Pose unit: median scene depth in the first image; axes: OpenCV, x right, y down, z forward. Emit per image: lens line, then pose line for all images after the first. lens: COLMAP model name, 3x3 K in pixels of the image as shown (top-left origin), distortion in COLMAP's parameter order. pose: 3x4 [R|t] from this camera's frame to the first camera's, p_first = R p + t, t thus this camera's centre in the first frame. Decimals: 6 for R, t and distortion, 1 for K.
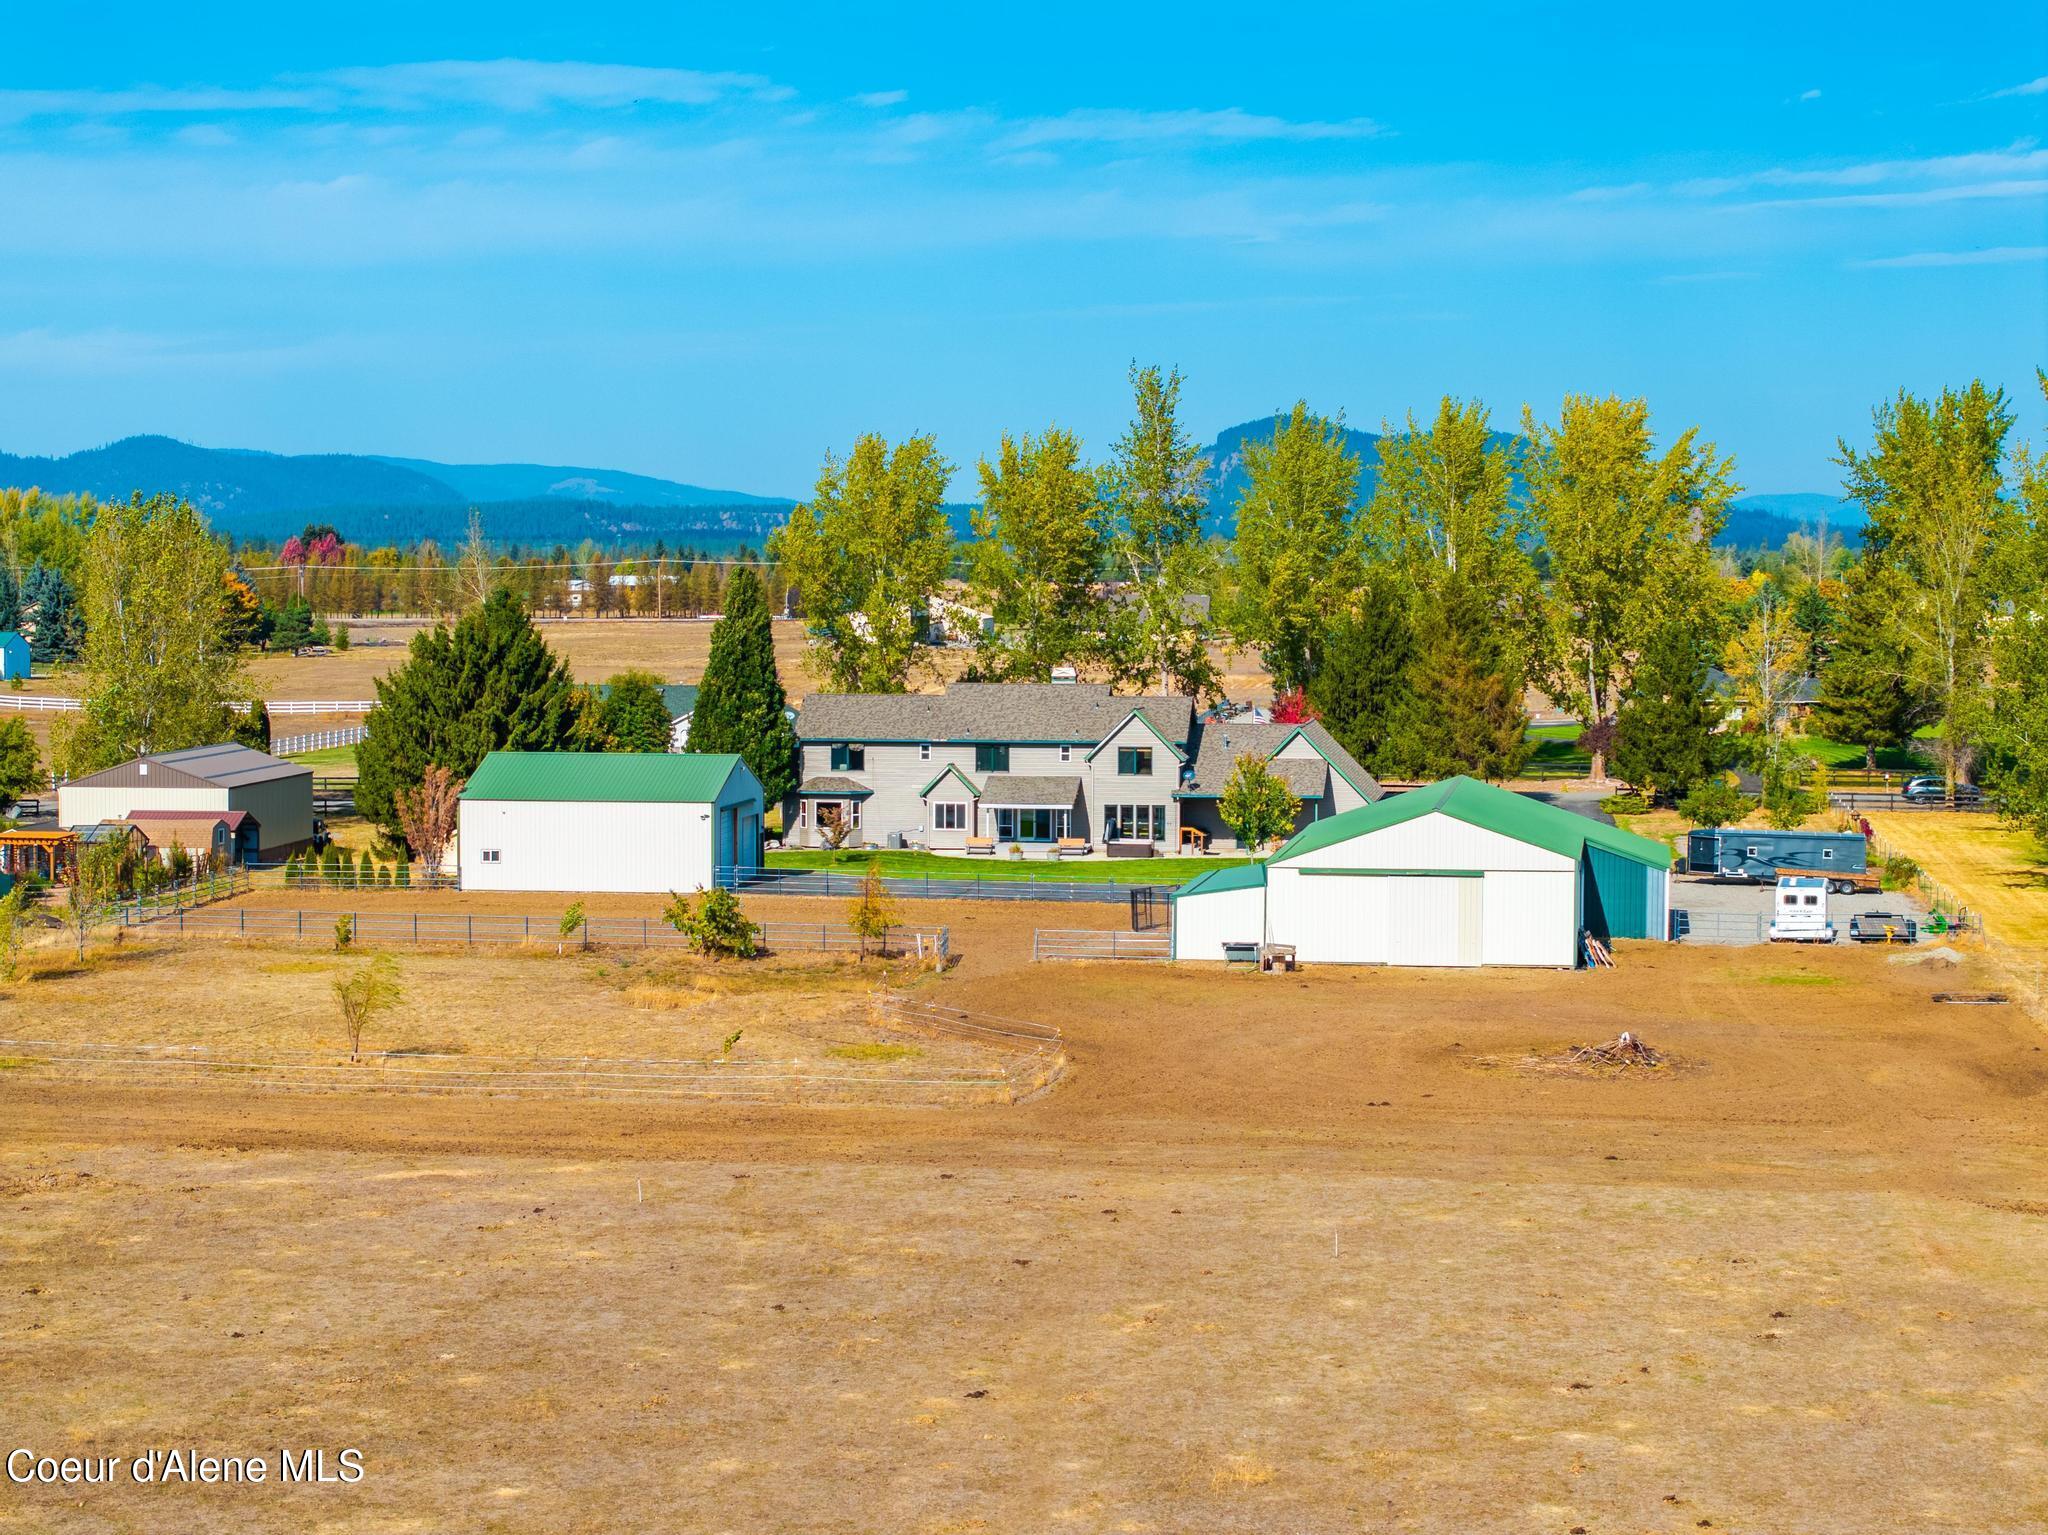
lens RADIAL K [[4109.2, 0, 1014.6], [0, 4109.2, 767.0], [0, 0, 1]] dist [-0.160470, 1.076902]
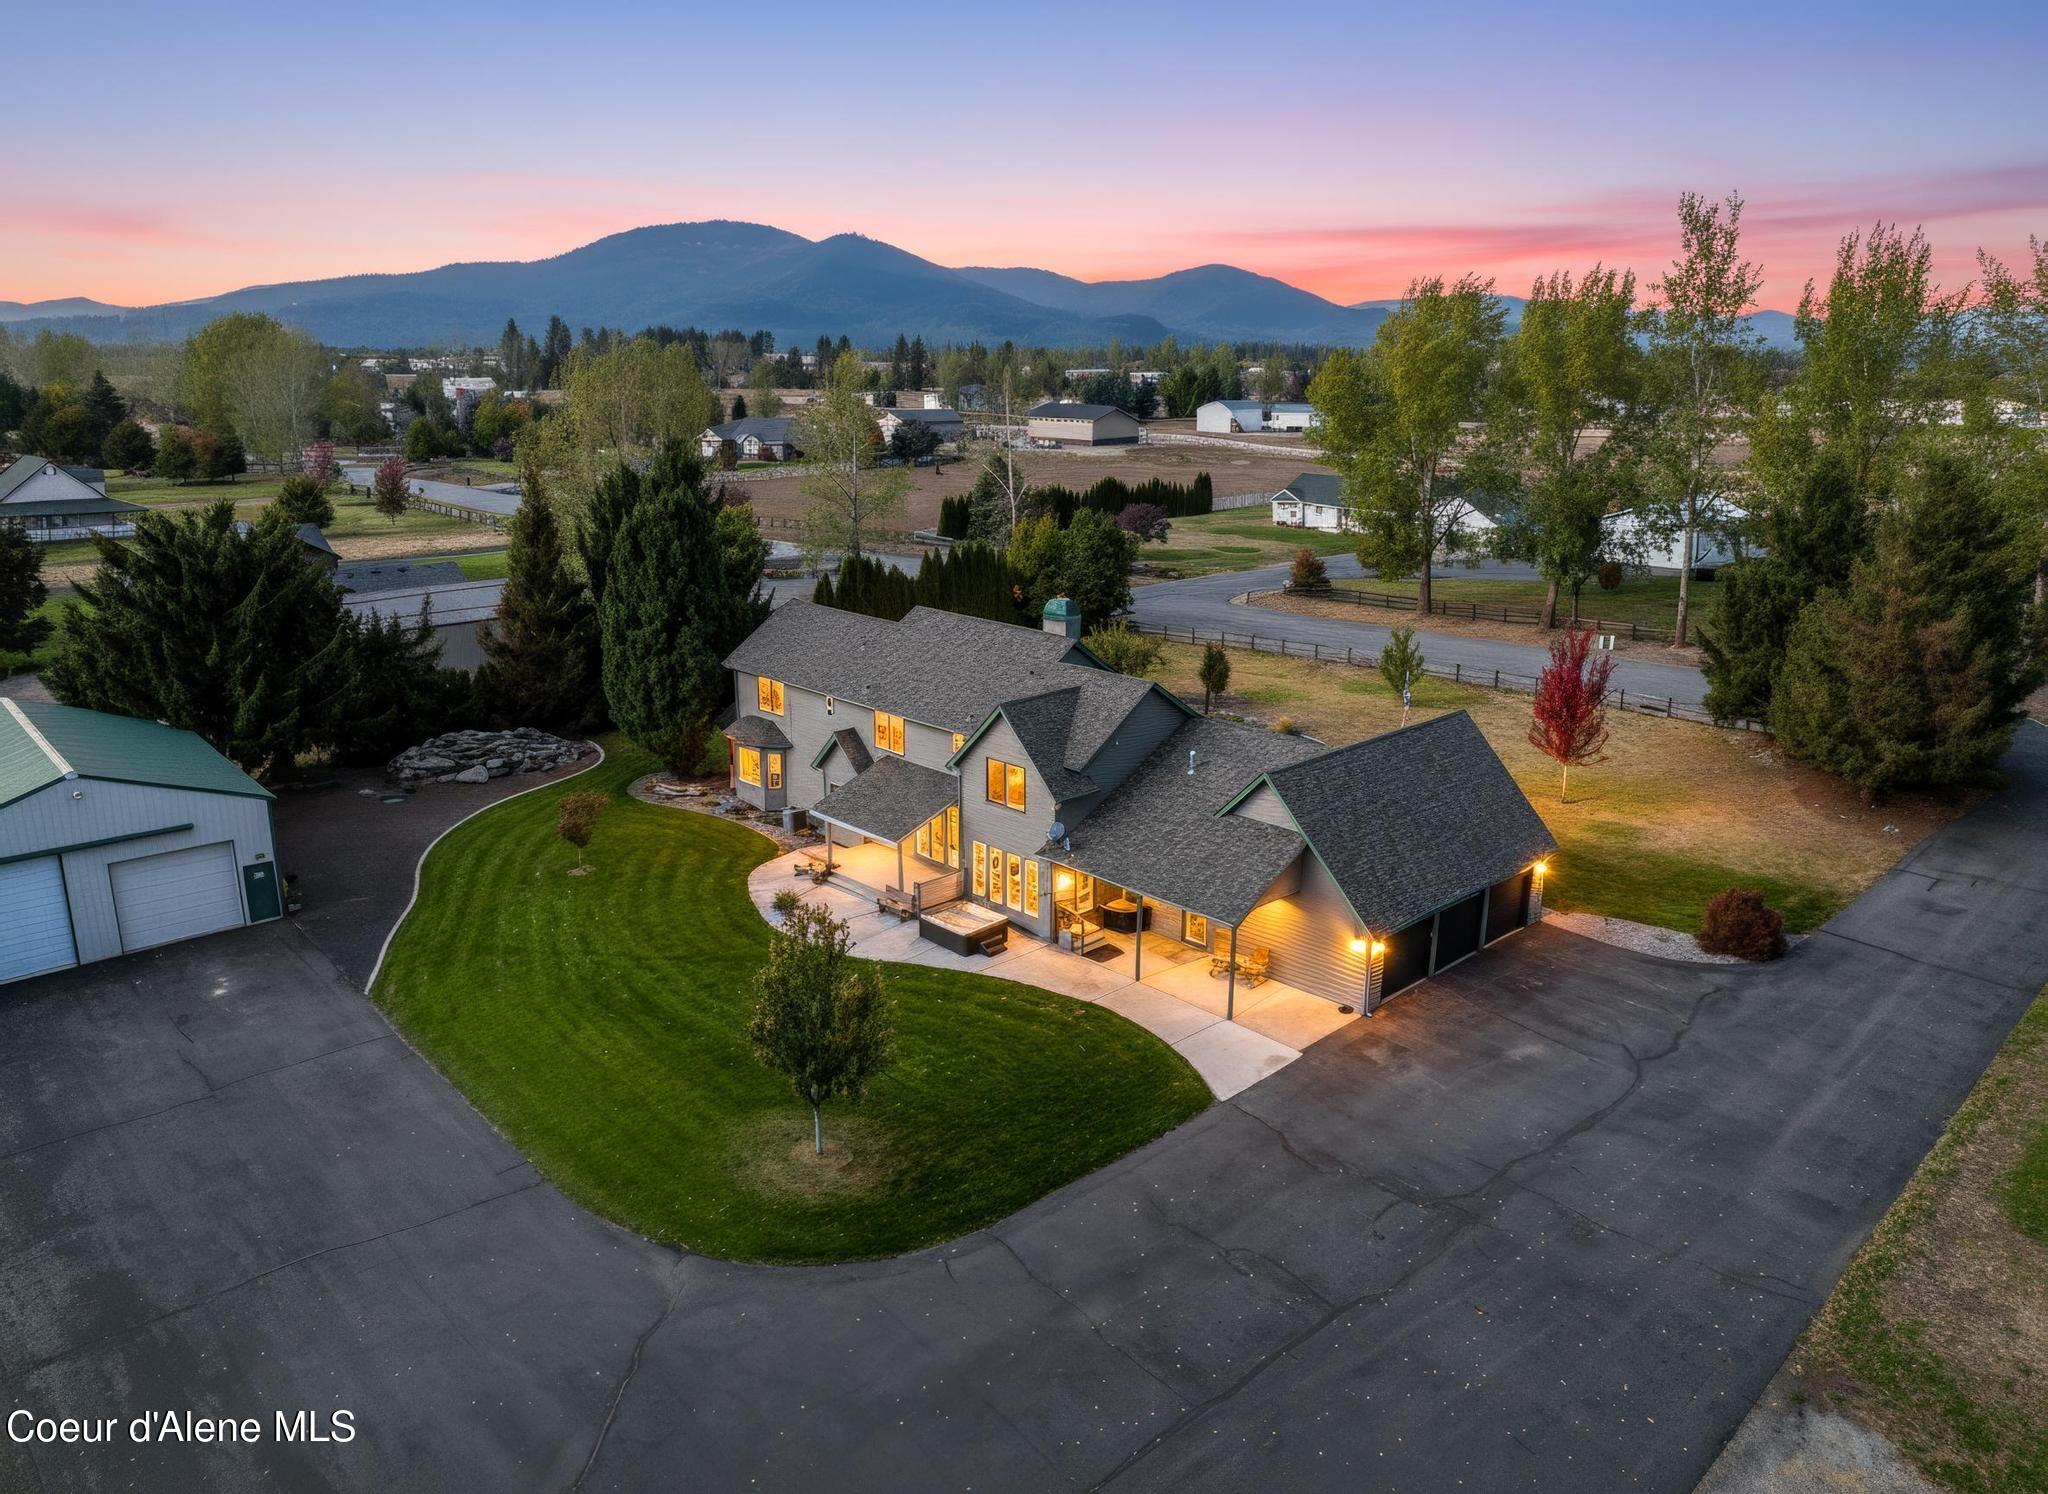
lens RADIAL K [[1447.6, 0, 1016.2], [0, 1447.6, 721.2], [0, 0, 1]] dist [-0.045091, 0.002551]
pose [[0.772323, 0.158121, -0.615236, 0.182249], [-0.034069, 0.977441, 0.208444, -0.062635], [0.634316, -0.140025, 0.760287, 0.940046]]
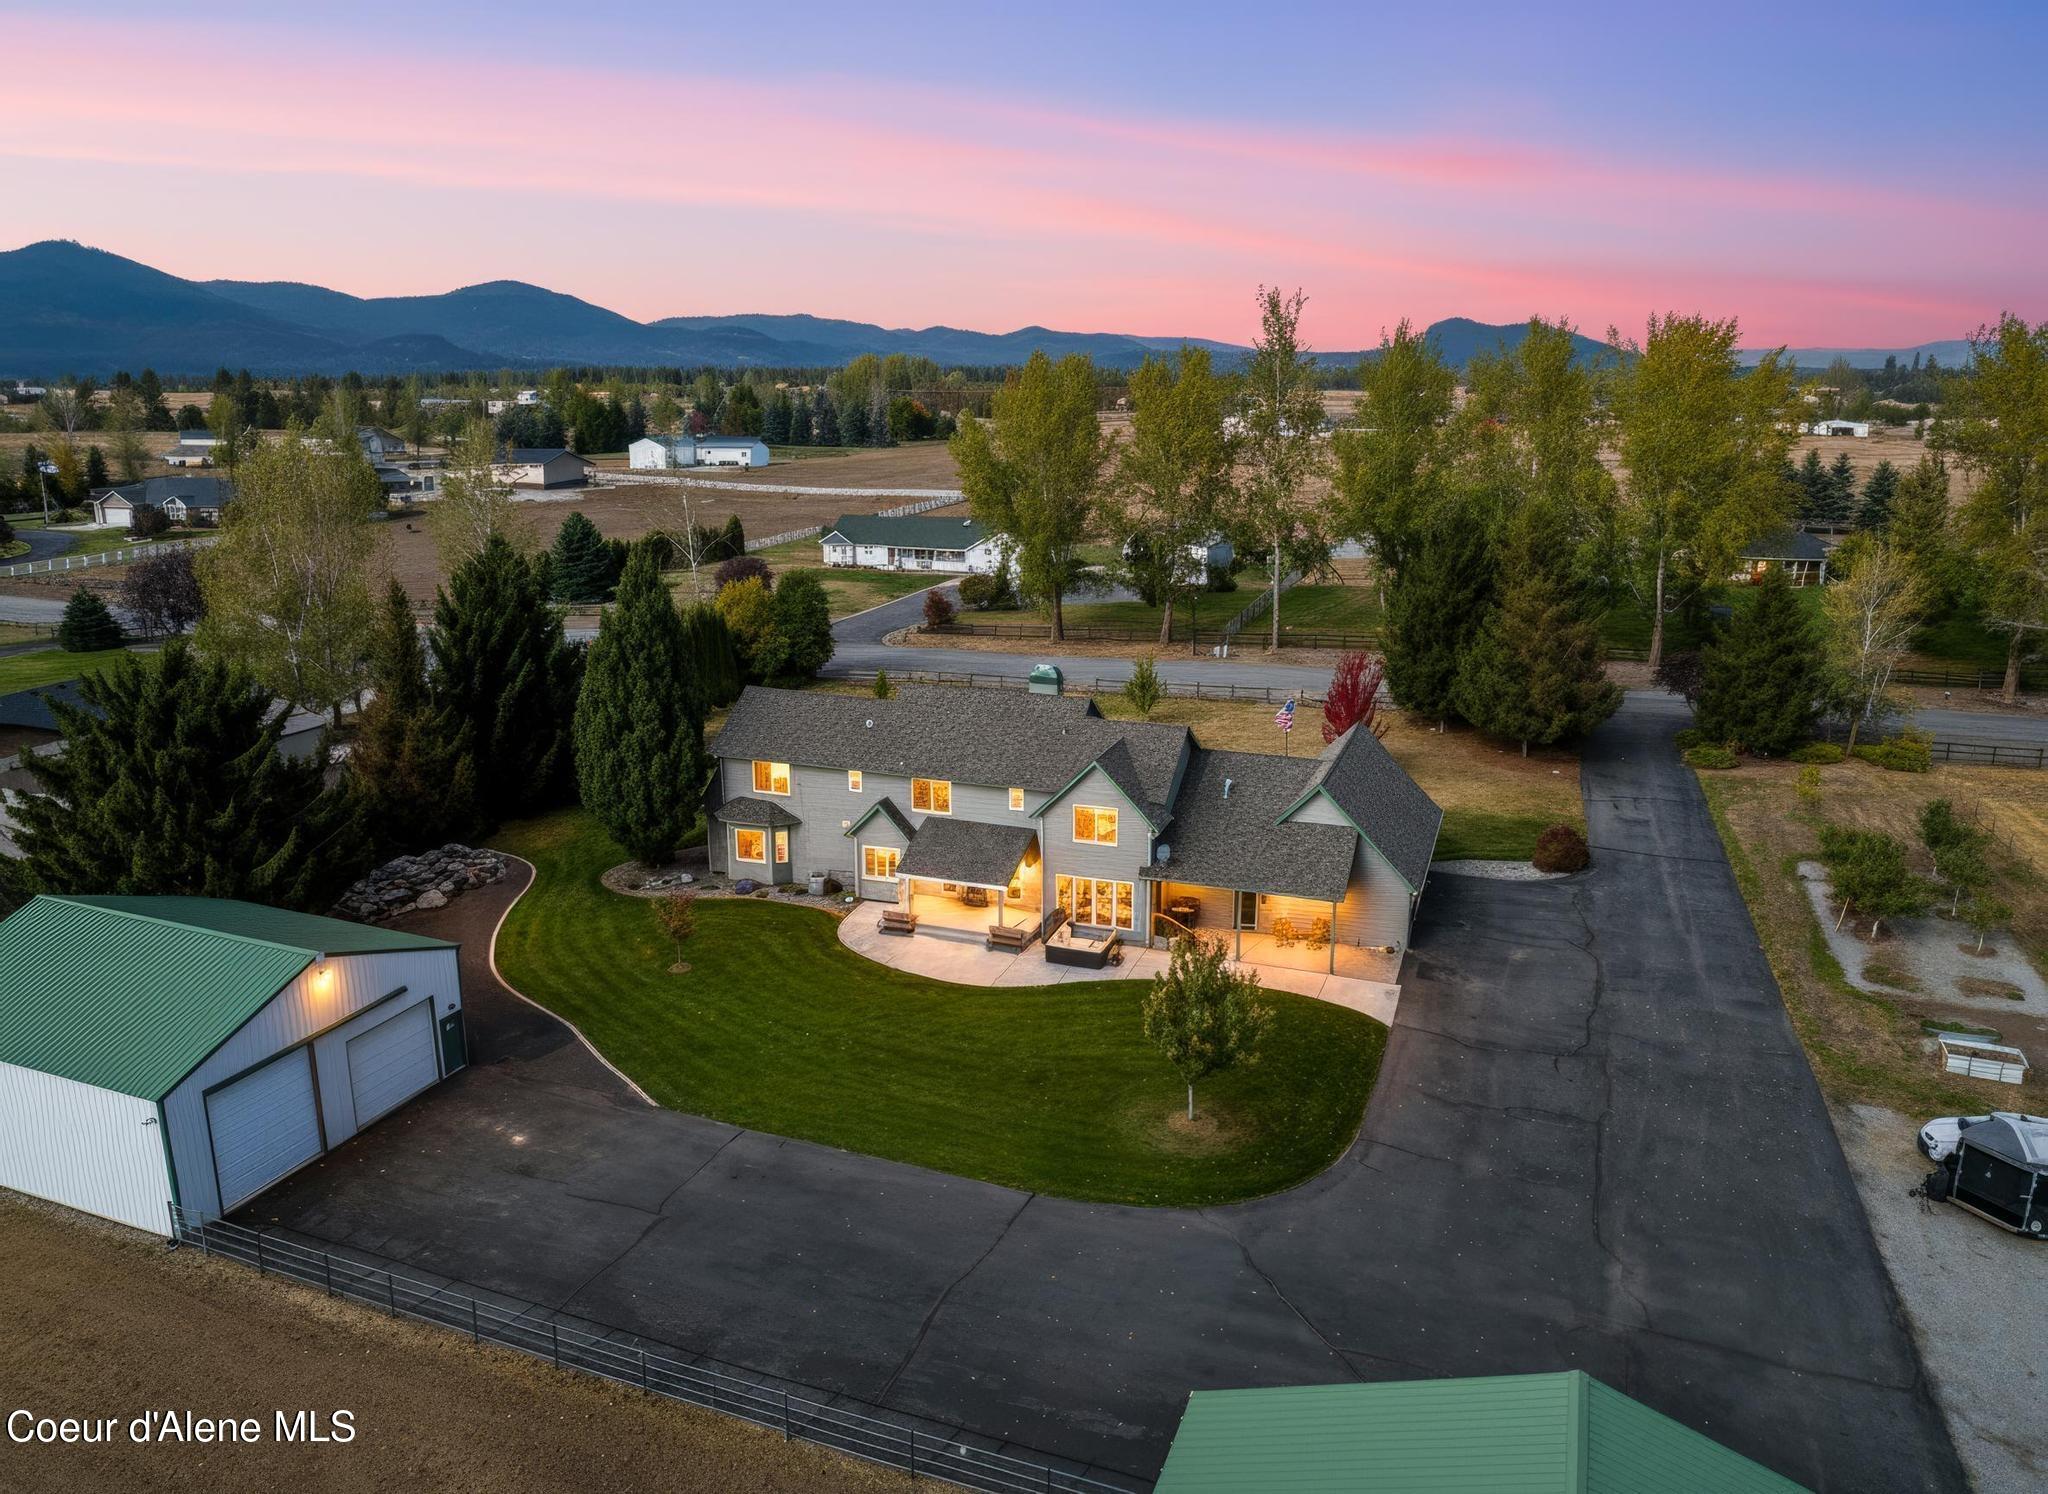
lens RADIAL K [[1447.6, 0, 1016.2], [0, 1447.6, 721.2], [0, 0, 1]] dist [-0.045091, 0.002551]
pose [[0.977085, 0.050841, -0.206690, 0.076296], [-0.011582, 0.982315, 0.186877, -0.077763], [0.212535, -0.180200, 0.960394, 0.837647]]
